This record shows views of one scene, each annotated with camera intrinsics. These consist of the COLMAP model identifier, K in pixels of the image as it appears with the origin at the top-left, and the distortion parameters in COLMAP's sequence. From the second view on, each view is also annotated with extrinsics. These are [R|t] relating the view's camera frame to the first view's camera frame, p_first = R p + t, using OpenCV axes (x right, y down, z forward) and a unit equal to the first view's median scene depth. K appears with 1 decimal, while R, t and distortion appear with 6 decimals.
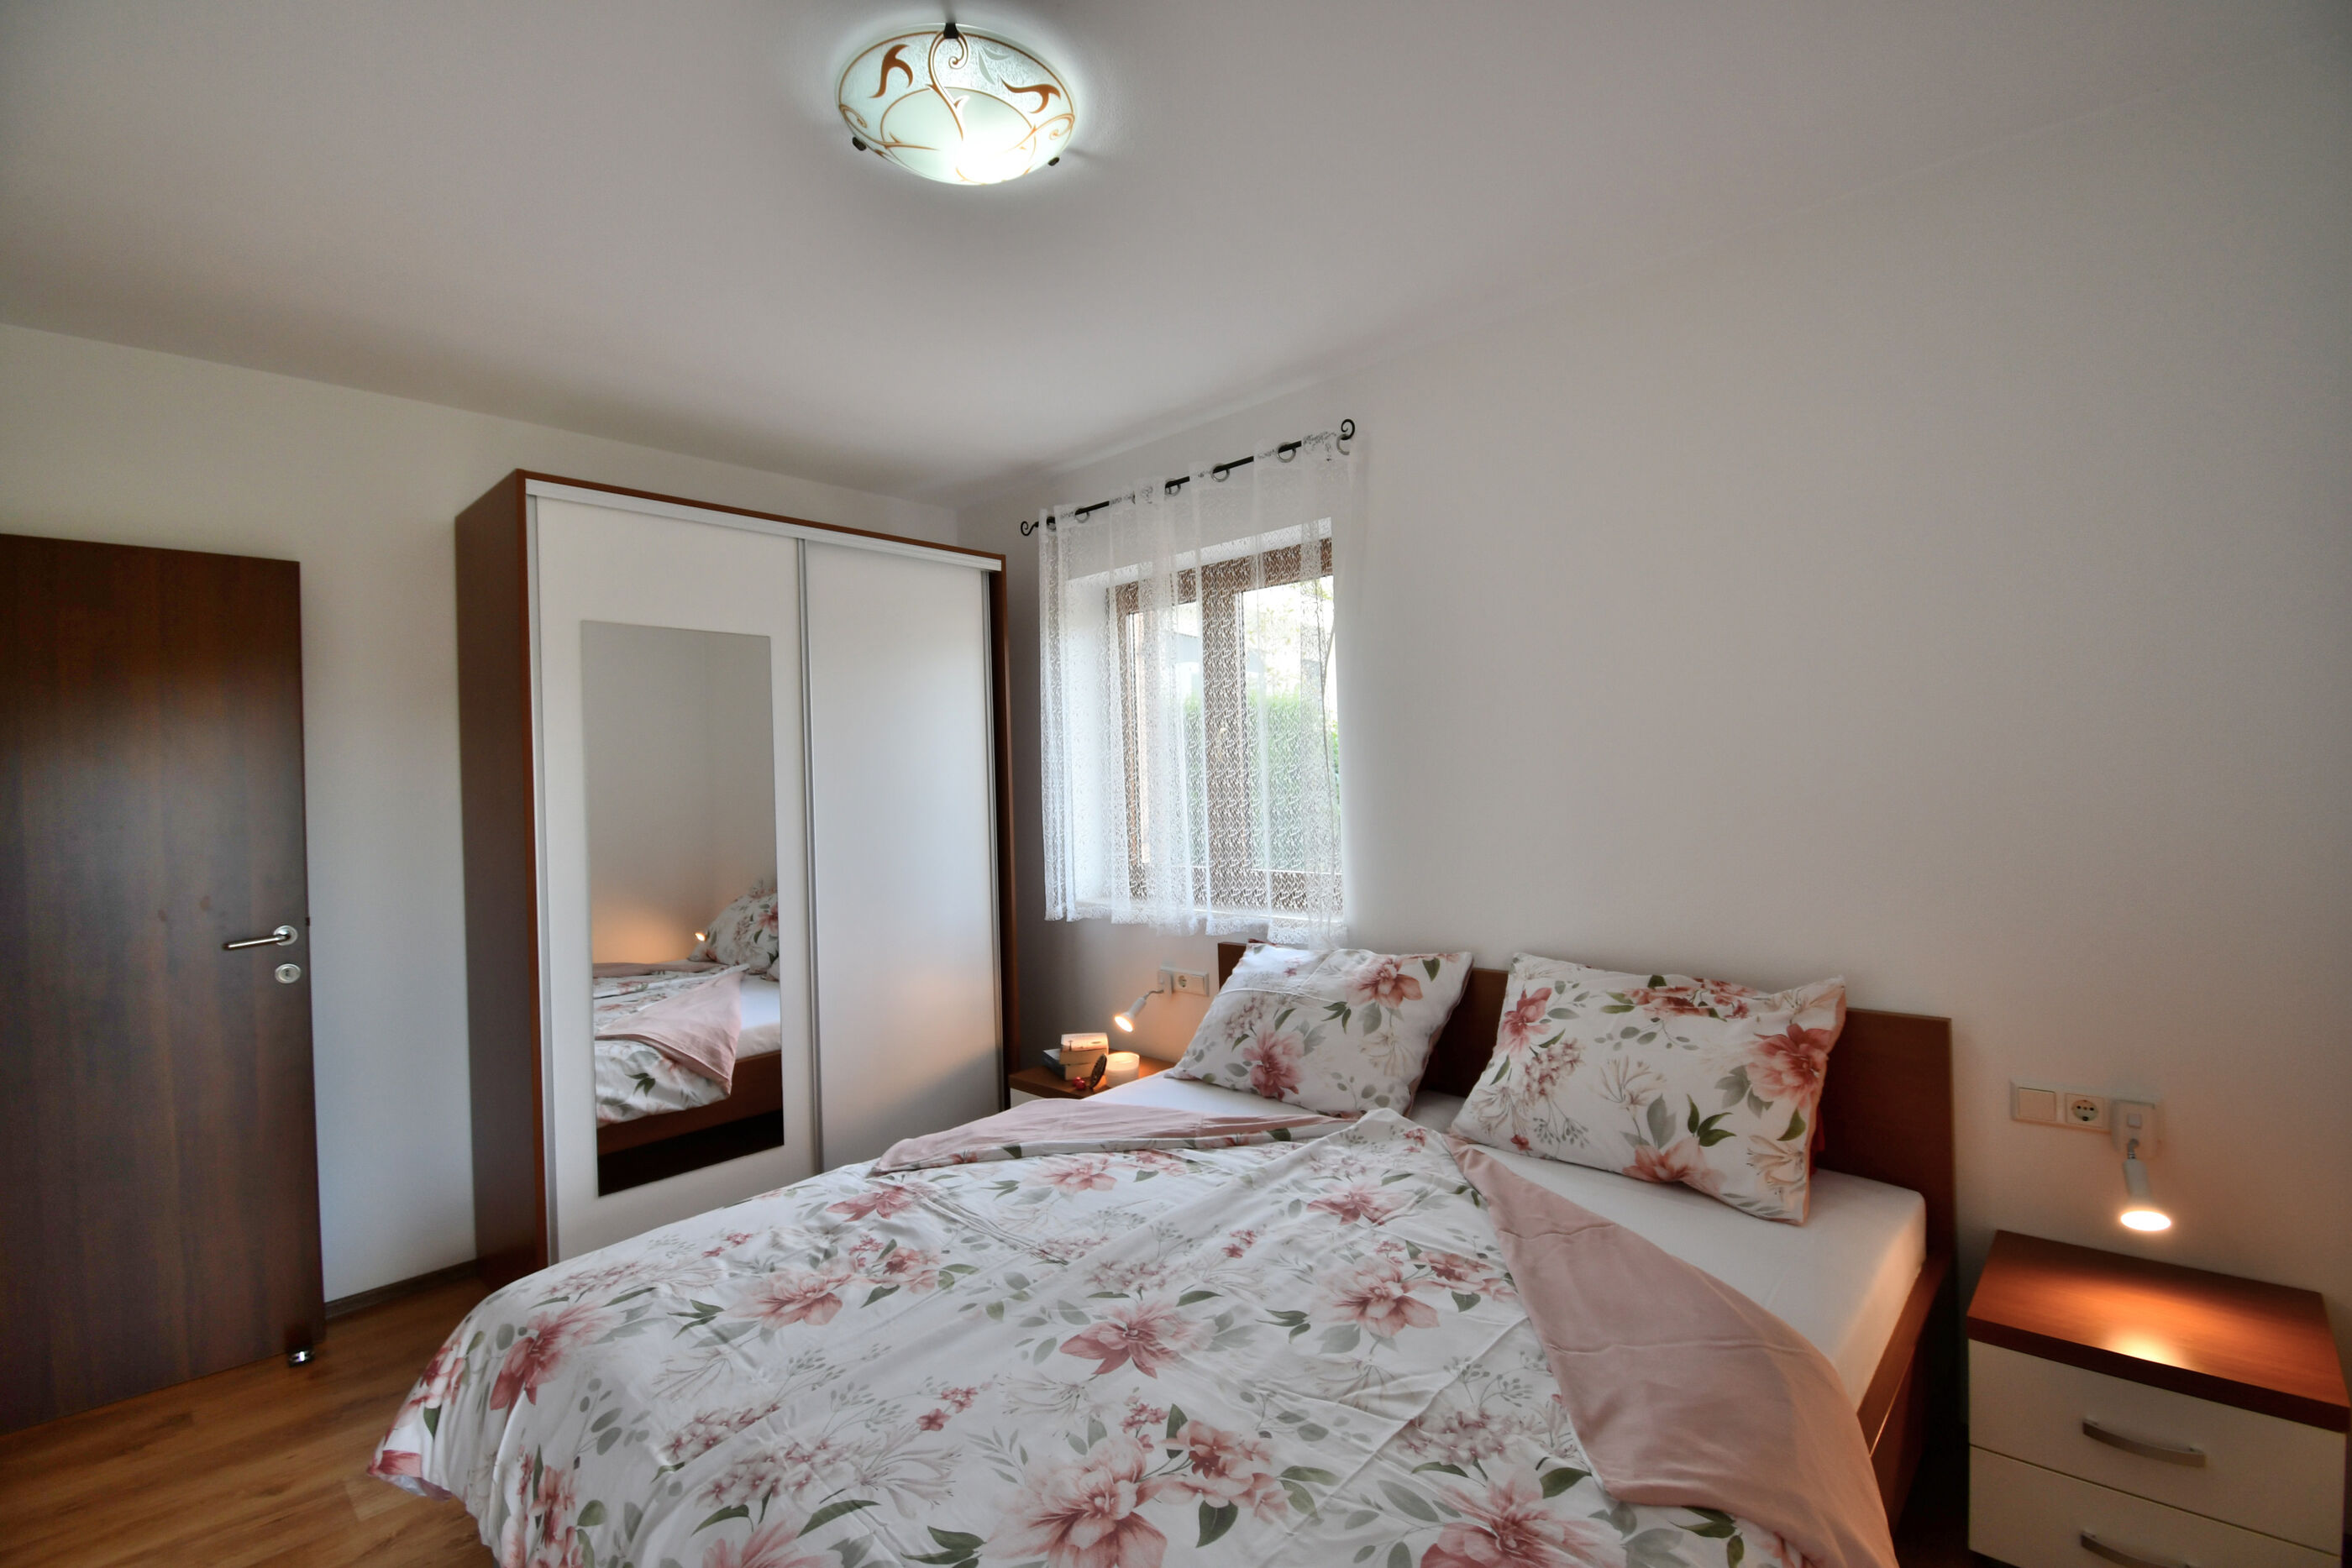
lens RADIAL K [[1025.5, 0, 1188.8], [0, 1025.5, 772.5], [0, 0, 1]] dist [0.013897, -0.020322]
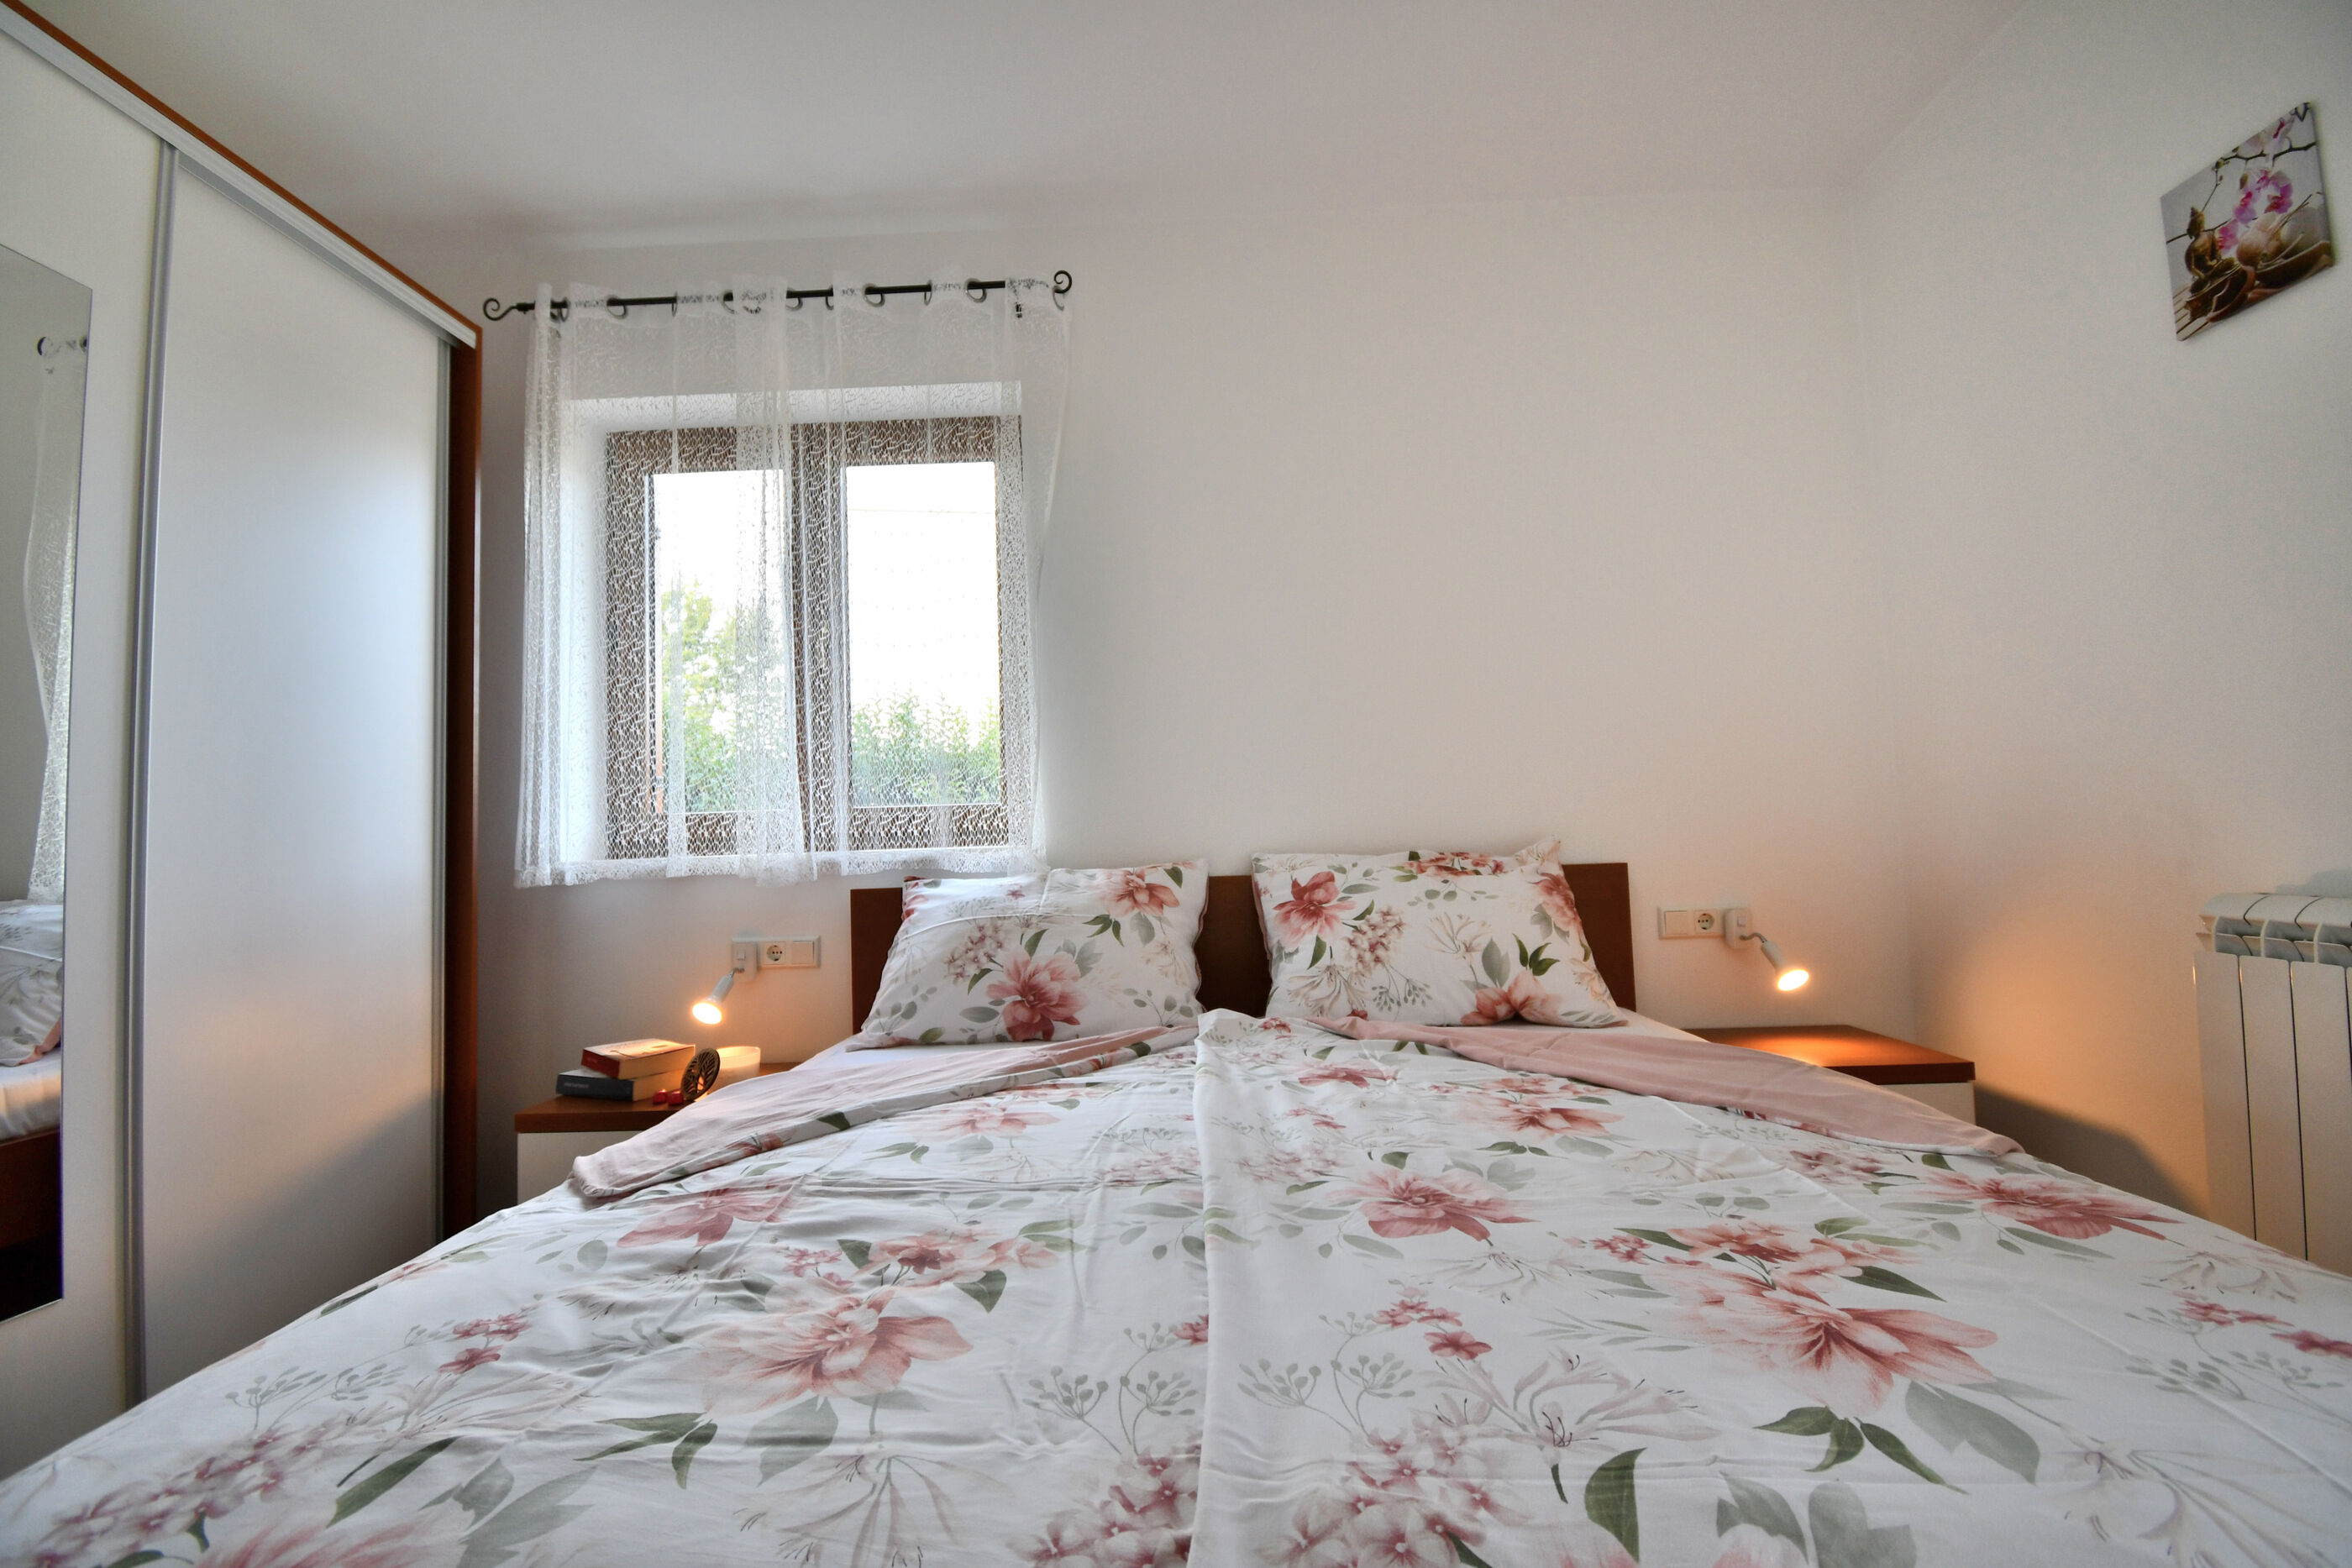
lens RADIAL K [[1025.5, 0, 1180.0], [0, 1025.5, 778.1], [0, 0, 1]] dist [0.013897, -0.020322]
pose [[0.753023, 0.046130, 0.656375, -0.439476], [0.003570, 0.997238, -0.074181, 0.210824], [-0.657984, 0.058204, 0.750779, 0.384173]]
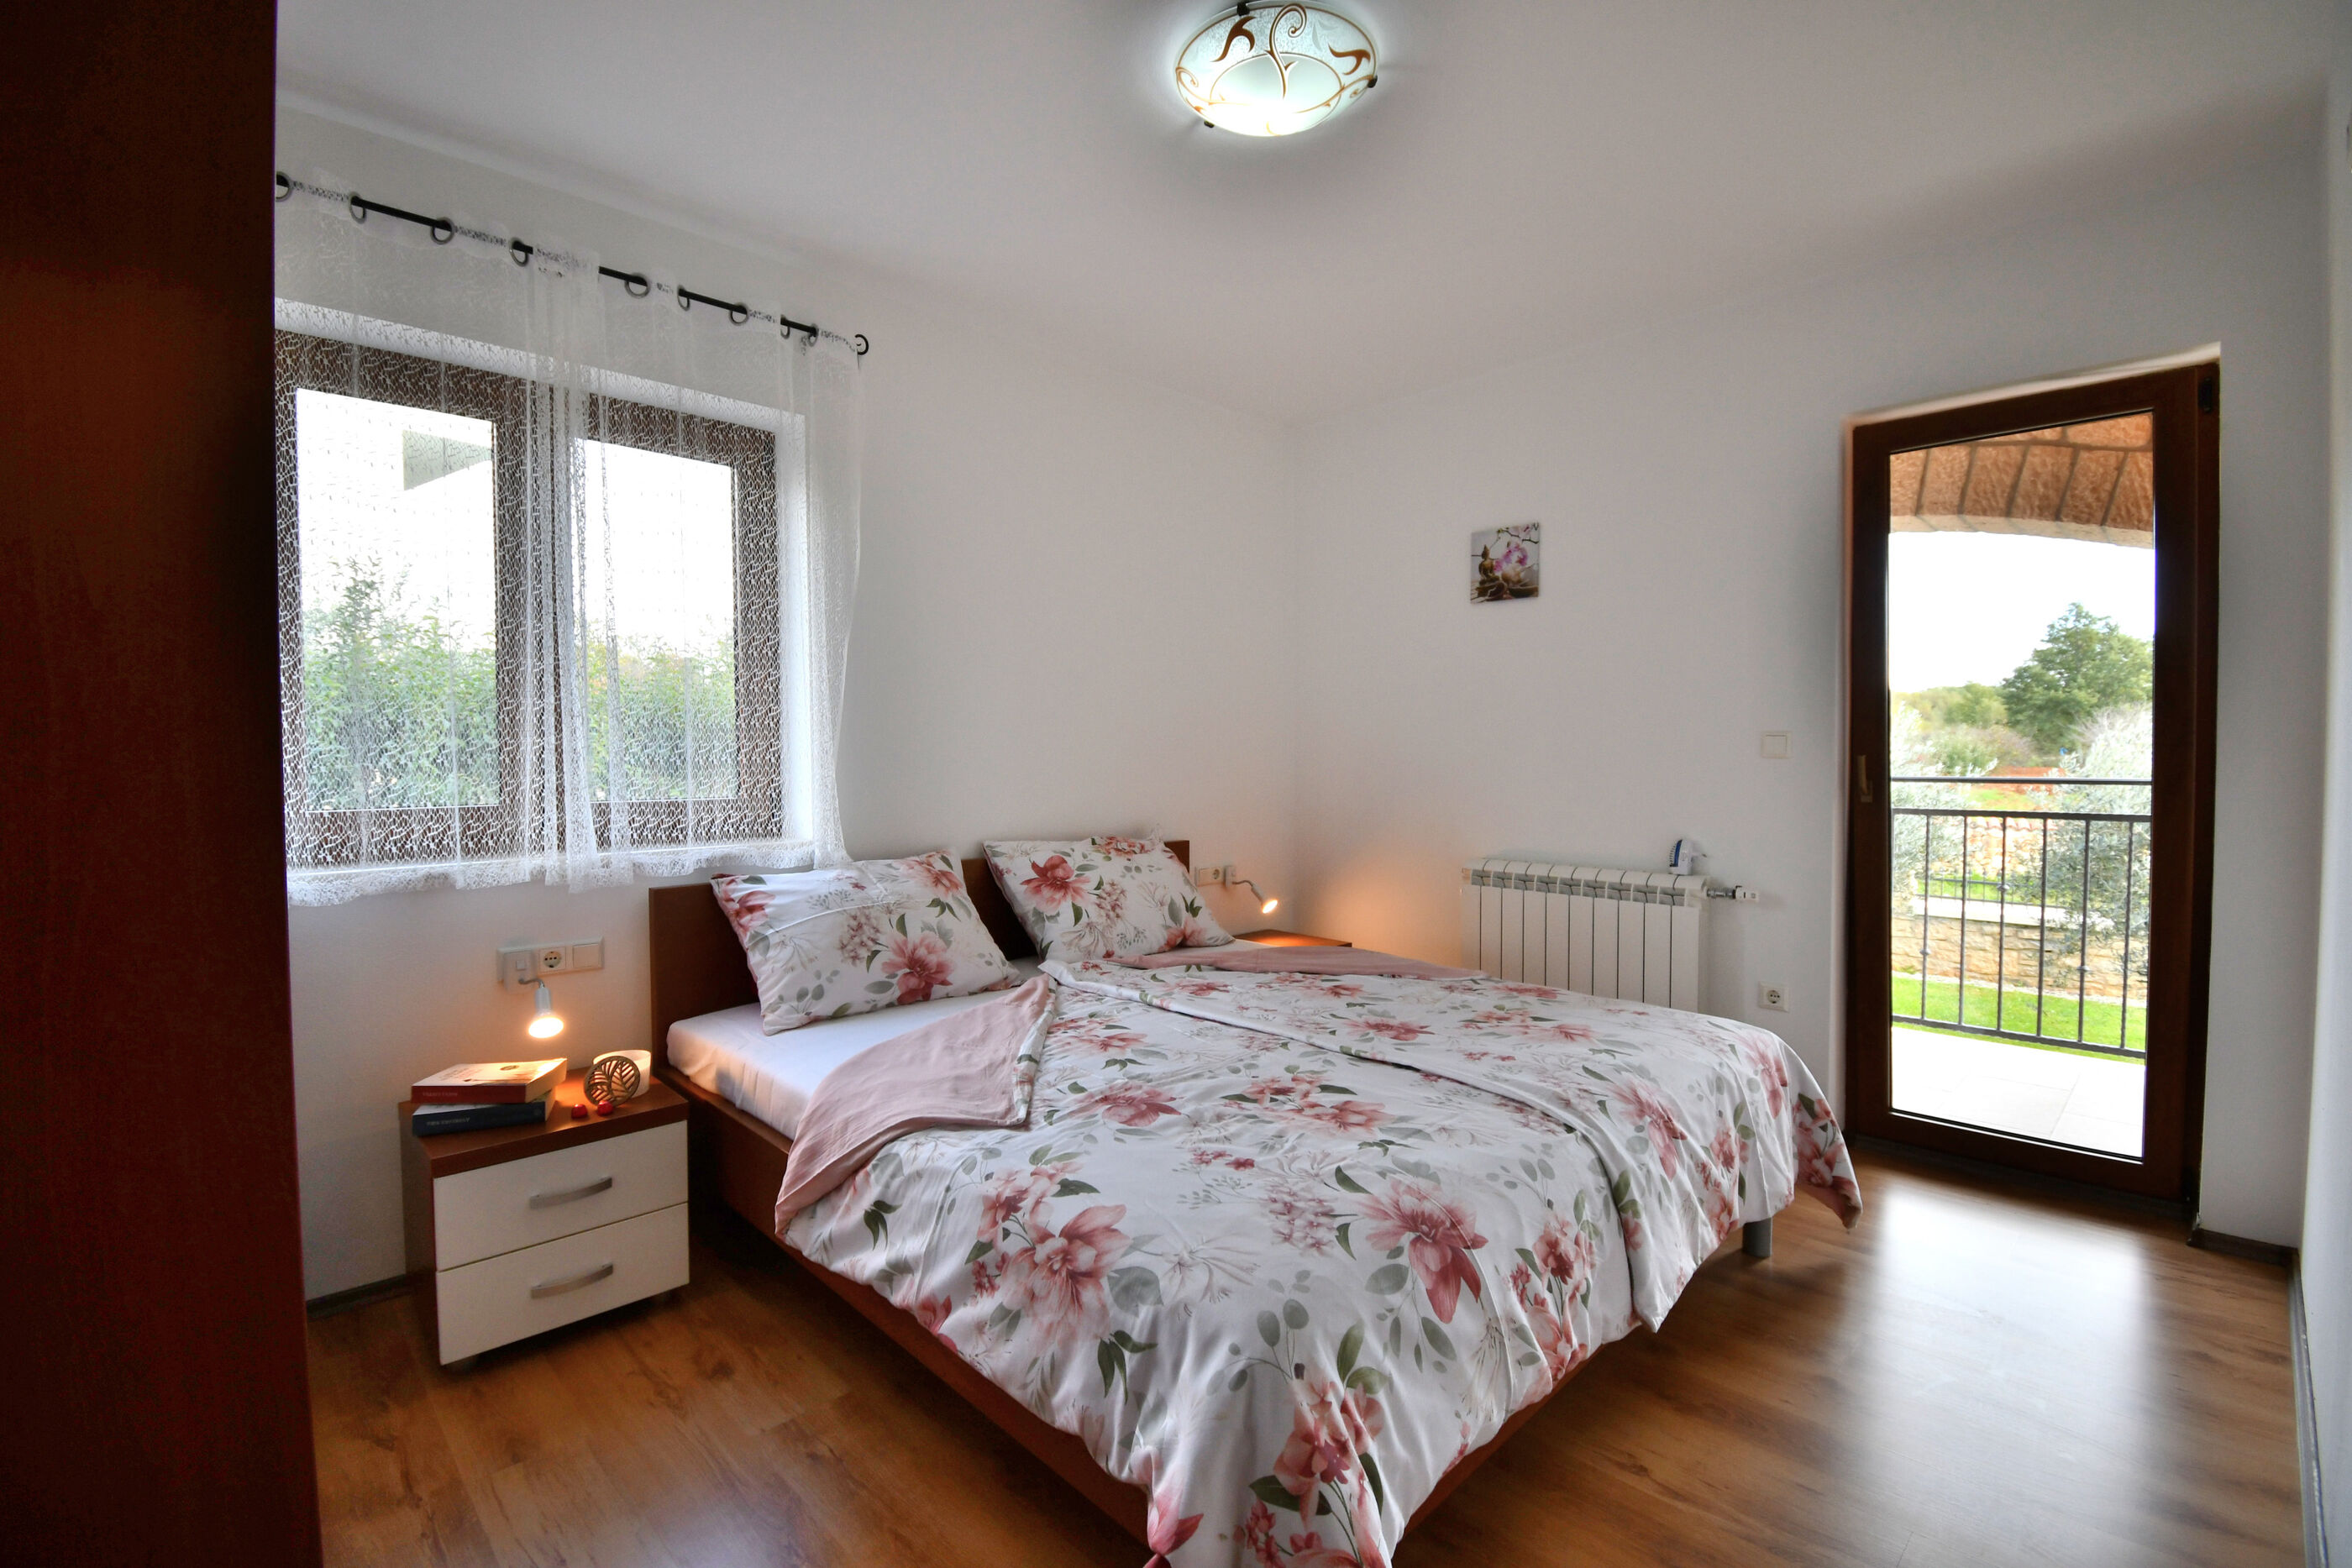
lens RADIAL K [[1025.5, 0, 1178.9], [0, 1025.5, 774.0], [0, 0, 1]] dist [0.013897, -0.020322]
pose [[0.058181, 0.008257, 0.998272, -1.097128], [-0.008537, 0.999933, -0.007774, 0.120871], [-0.998270, -0.008070, 0.058248, 0.828905]]
